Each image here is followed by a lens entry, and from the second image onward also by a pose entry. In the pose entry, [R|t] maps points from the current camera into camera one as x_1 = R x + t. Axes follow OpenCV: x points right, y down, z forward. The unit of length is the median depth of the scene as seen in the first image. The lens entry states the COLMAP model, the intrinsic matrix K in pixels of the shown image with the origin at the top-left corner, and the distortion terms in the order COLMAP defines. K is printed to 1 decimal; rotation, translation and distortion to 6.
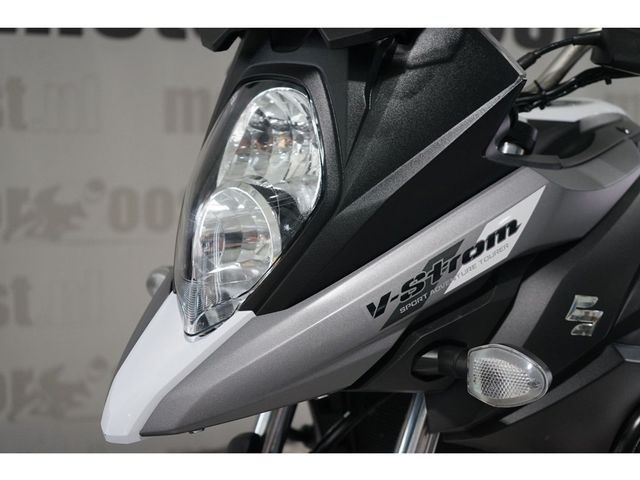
lens RADIAL K [[926.9, 0, 320.0], [0, 926.9, 240.0], [0, 0, 1]] dist [-0.003934, -0.004179]
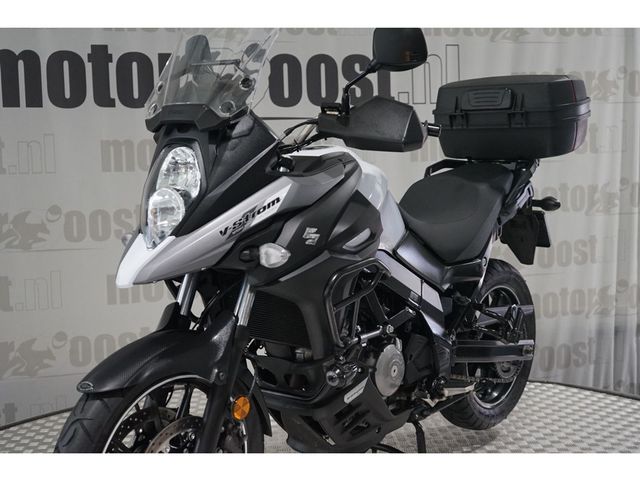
lens RADIAL K [[926.9, 0, 320.0], [0, 926.9, 240.0], [0, 0, 1]] dist [-0.003934, -0.004179]
pose [[0.994118, -0.044224, 0.098860, 0.066279], [0.047921, 0.998226, -0.035344, 0.180185], [-0.097122, 0.039874, 0.994473, -1.433808]]
